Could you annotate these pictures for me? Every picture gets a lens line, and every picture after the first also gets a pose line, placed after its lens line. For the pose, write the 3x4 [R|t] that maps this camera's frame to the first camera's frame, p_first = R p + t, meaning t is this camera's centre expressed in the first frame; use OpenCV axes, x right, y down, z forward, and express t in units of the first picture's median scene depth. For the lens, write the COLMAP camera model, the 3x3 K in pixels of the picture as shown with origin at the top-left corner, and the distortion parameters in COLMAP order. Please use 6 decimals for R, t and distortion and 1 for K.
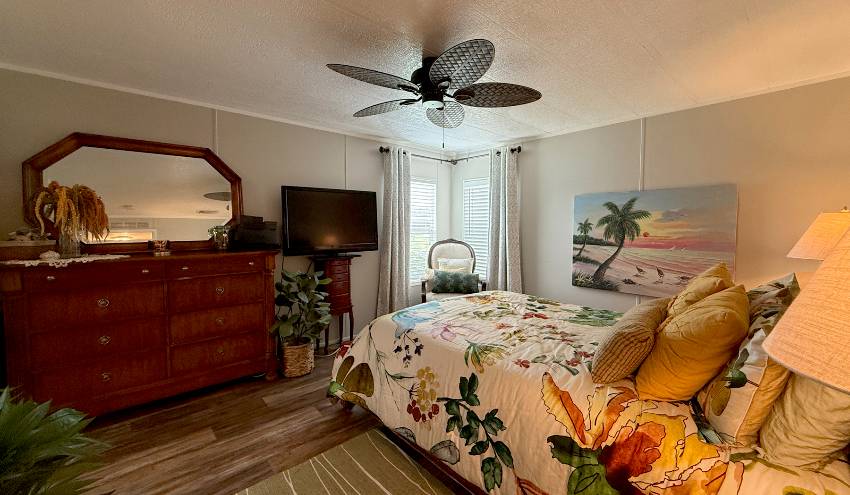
lens RADIAL K [[338.5, 0, 425.0], [0, 338.5, 247.5], [0, 0, 1]] dist [0.002499, 0.000126]
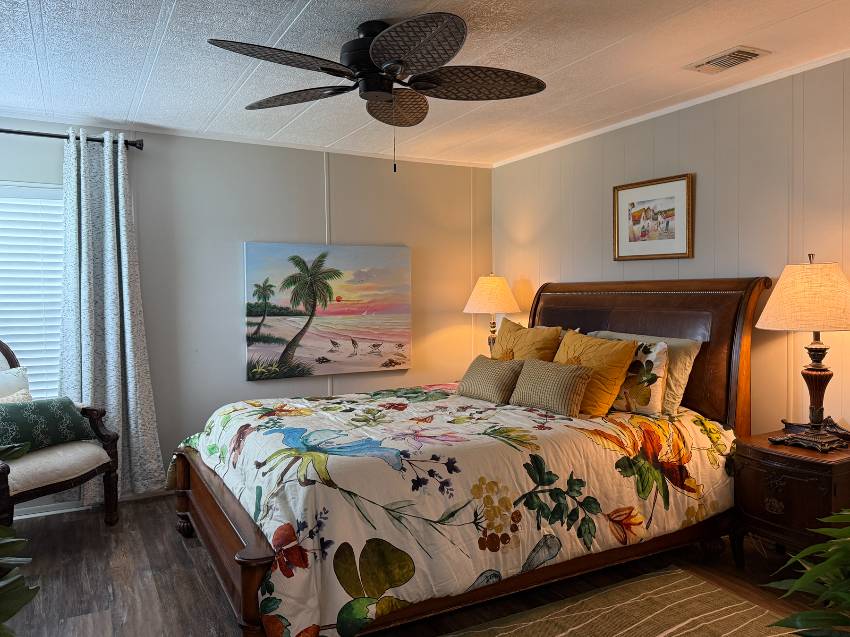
lens RADIAL K [[638.0, 0, 425.0], [0, 638.0, 318.5], [0, 0, 1]] dist [0.066804, -0.000572]
pose [[0.226934, -0.051773, 0.972533, -0.810258], [0.071435, 0.996781, 0.036395, -0.032750], [-0.971287, 0.061213, 0.229902, 0.459170]]
